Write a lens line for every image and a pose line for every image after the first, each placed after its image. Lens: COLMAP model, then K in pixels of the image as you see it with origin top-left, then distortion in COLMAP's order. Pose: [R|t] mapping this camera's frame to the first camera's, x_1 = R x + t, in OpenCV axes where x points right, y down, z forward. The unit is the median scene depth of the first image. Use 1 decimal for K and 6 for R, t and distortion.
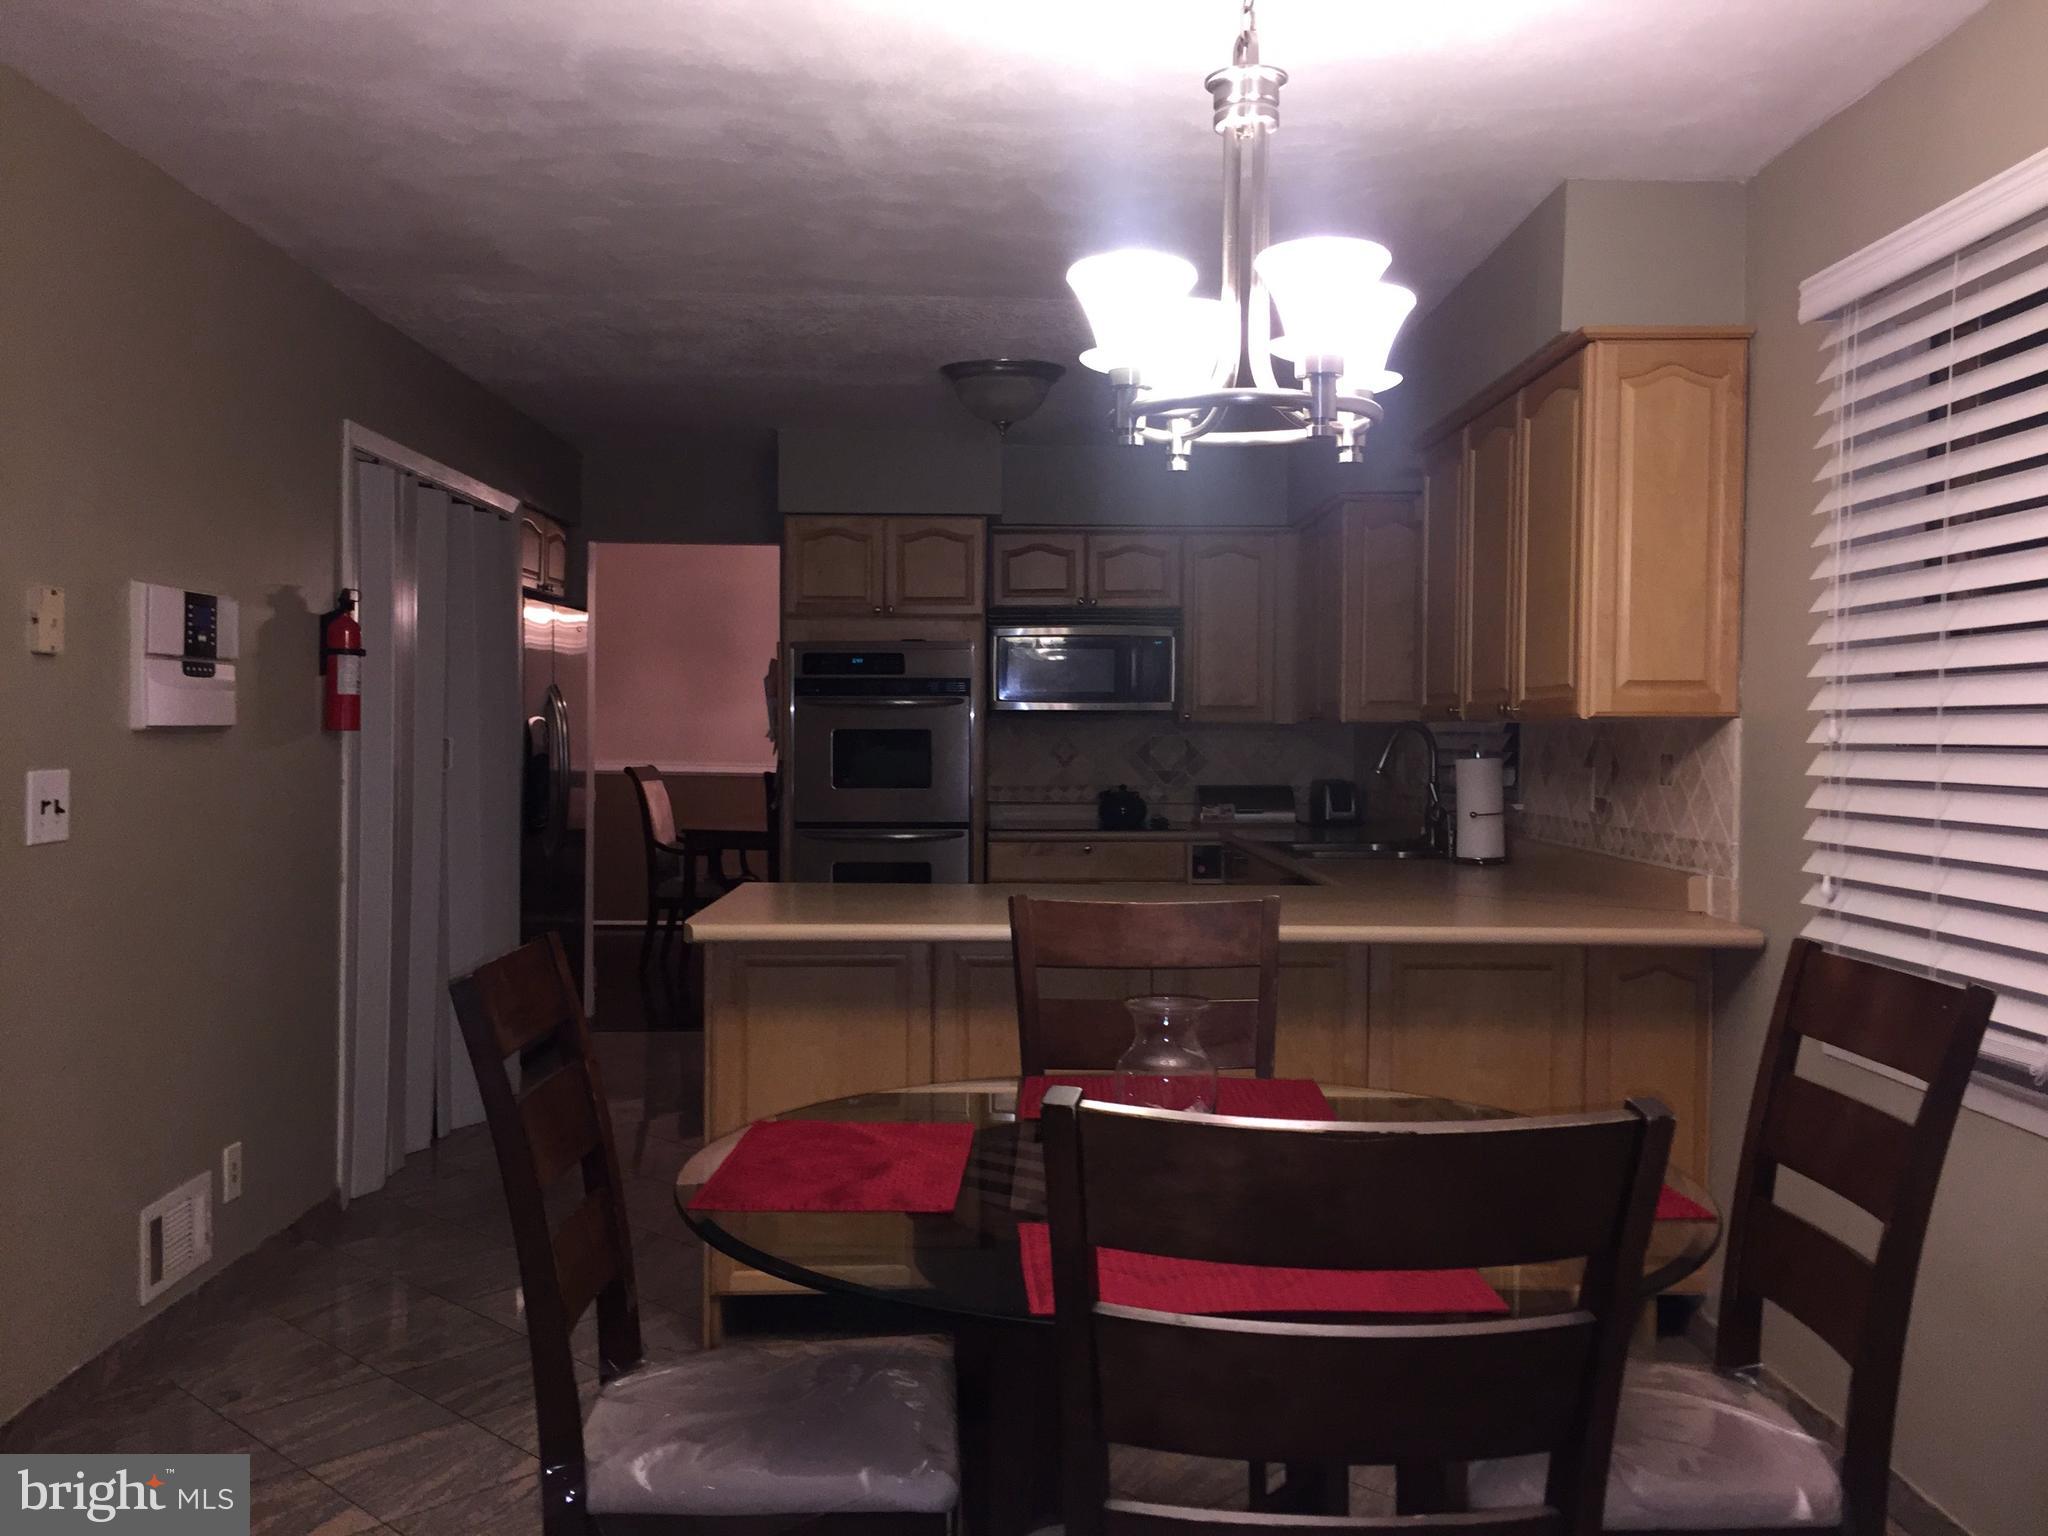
lens RADIAL K [[1748.2, 0, 1014.7], [0, 1748.2, 764.4], [0, 0, 1]] dist [0.062505, -0.058996]
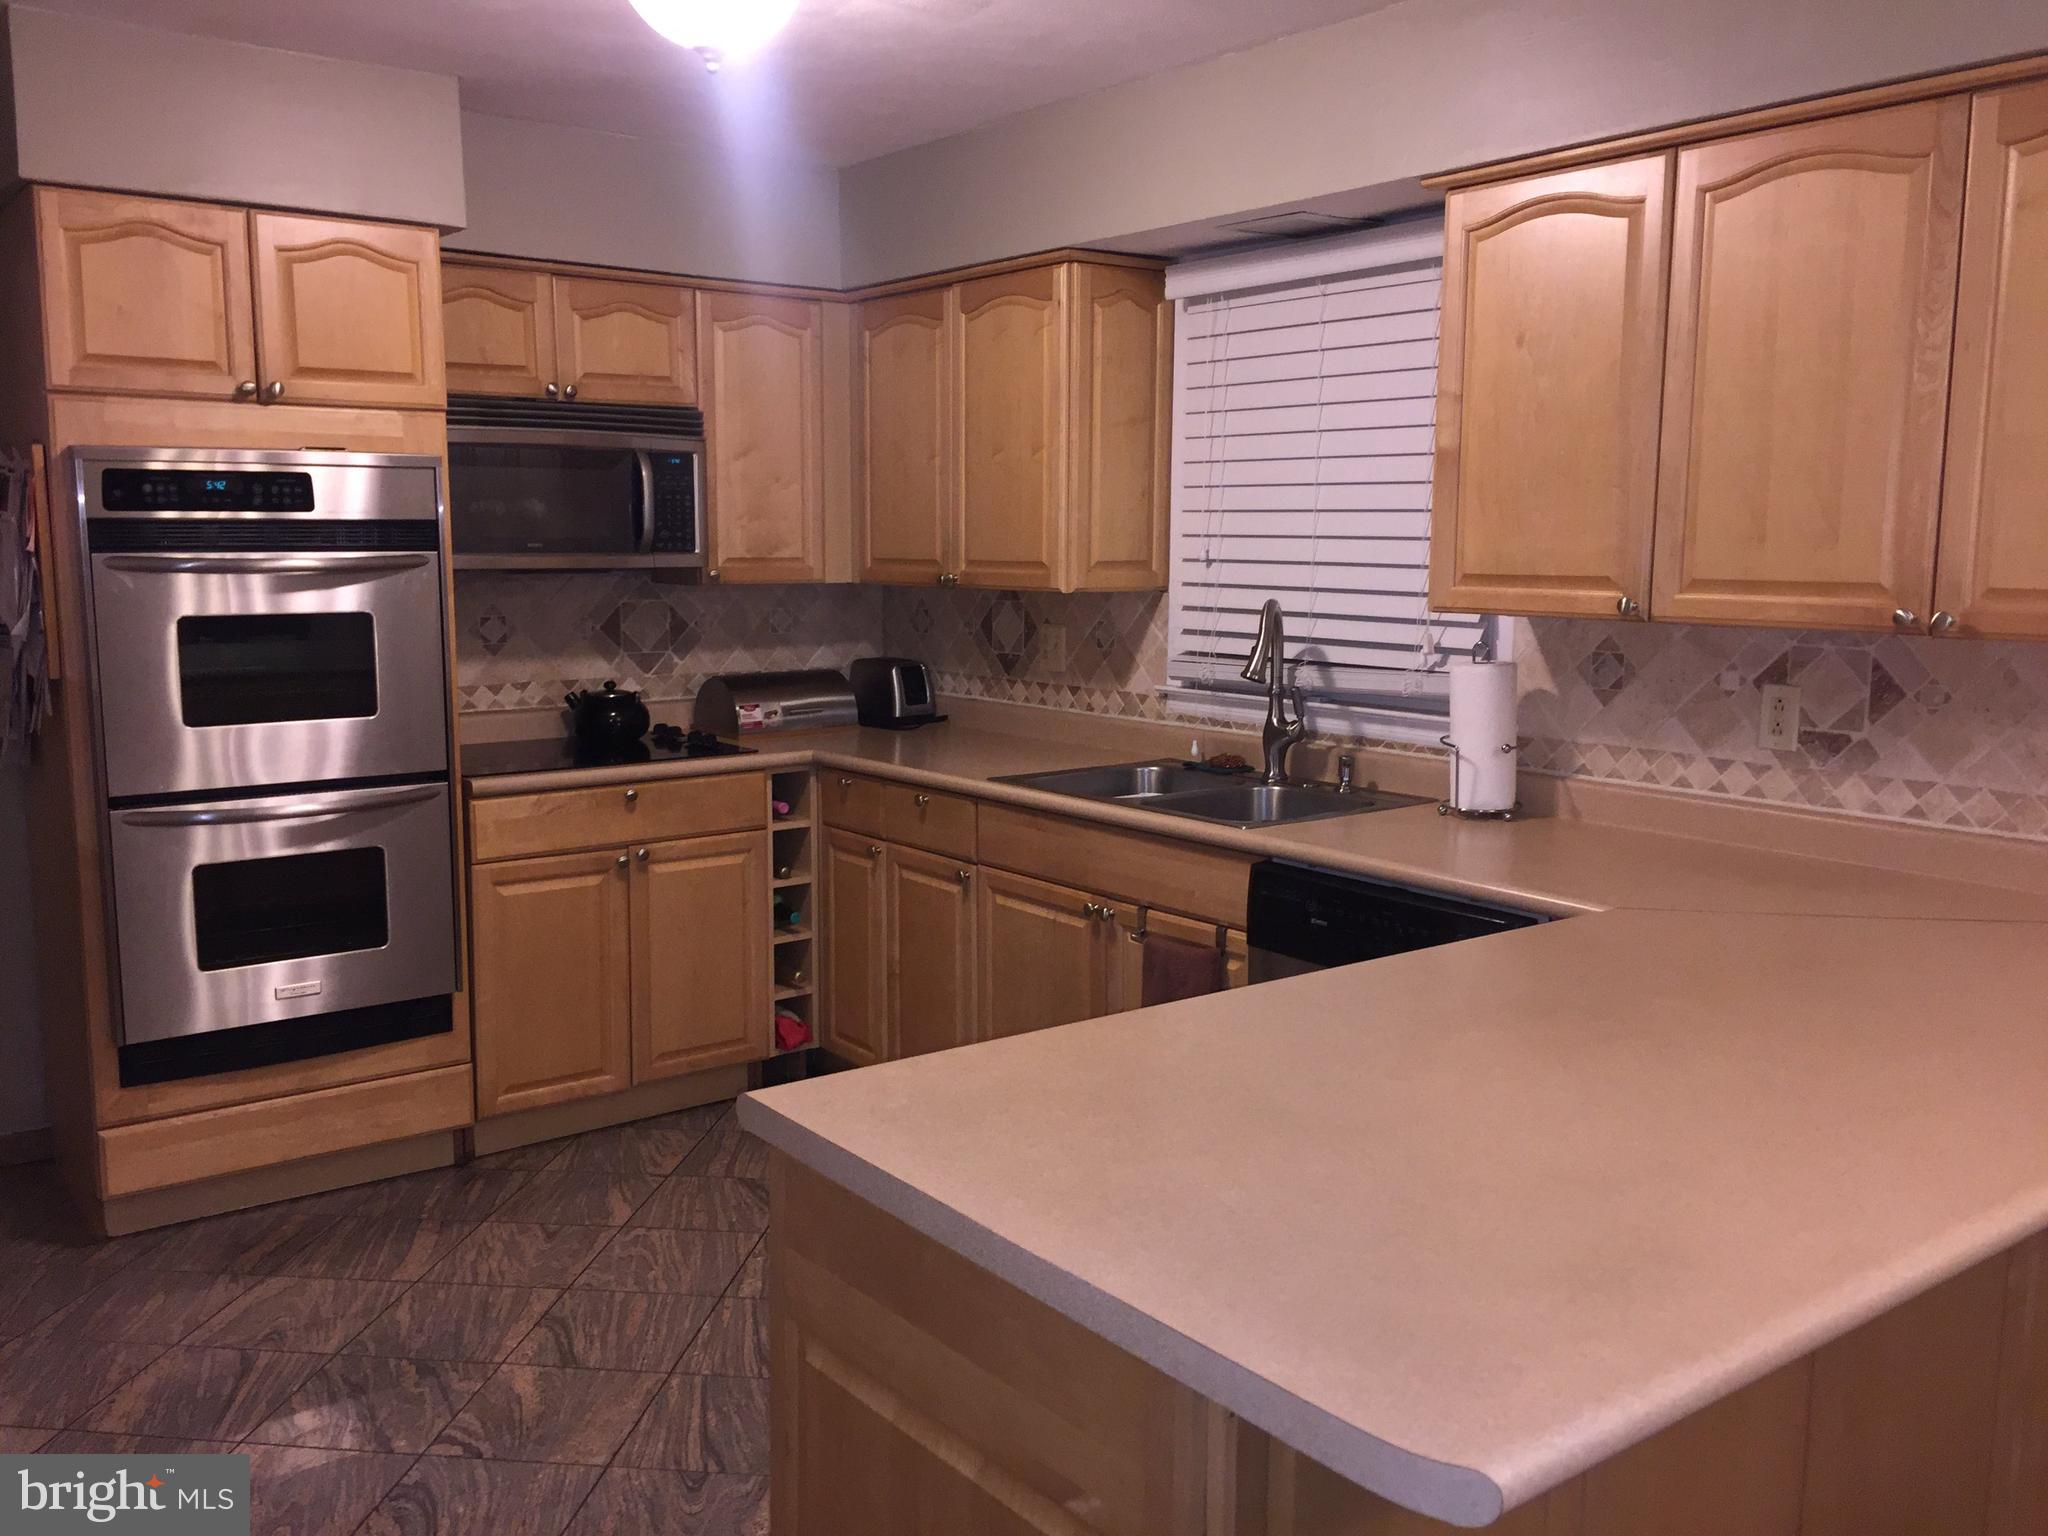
lens RADIAL K [[1748.2, 0, 1035.1], [0, 1748.2, 769.1], [0, 0, 1]] dist [0.062505, -0.058996]
pose [[0.804404, -0.081880, 0.588412, -0.368403], [0.012304, 0.992540, 0.121296, -0.061633], [-0.593955, -0.090332, 0.799411, 0.718471]]
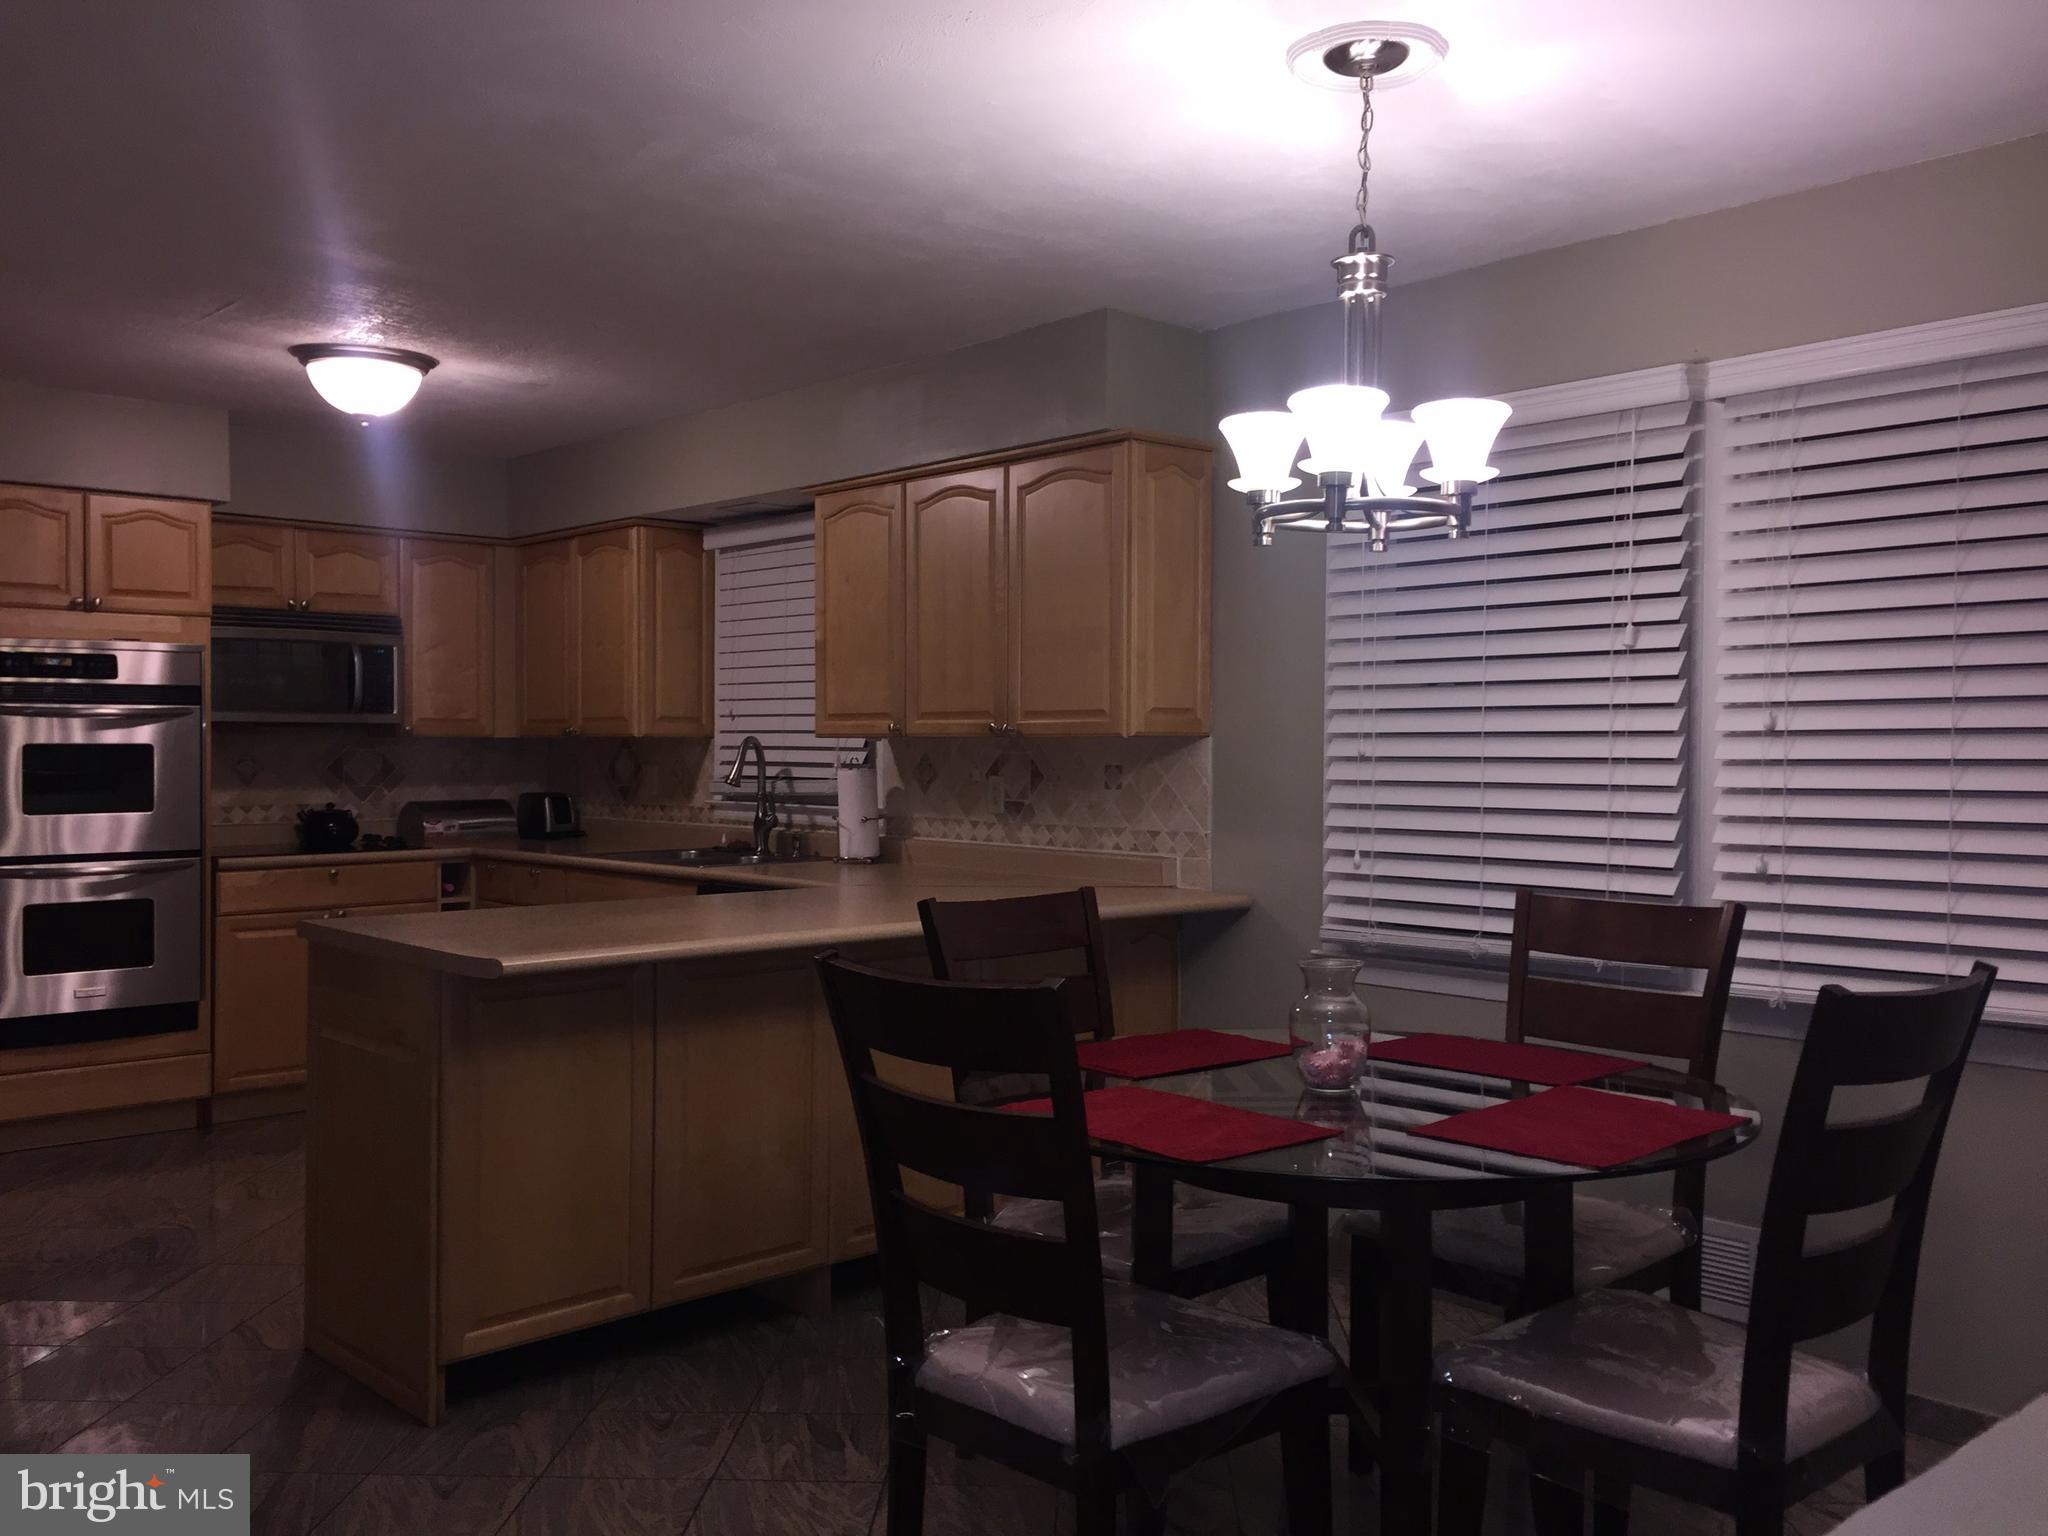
lens RADIAL K [[1748.2, 0, 1039.7], [0, 1748.2, 768.1], [0, 0, 1]] dist [0.062505, -0.058996]
pose [[0.747172, -0.011748, 0.664527, -0.520403], [0.013694, 0.999904, 0.002280, -0.007011], [-0.664490, 0.007397, 0.747261, 0.097084]]
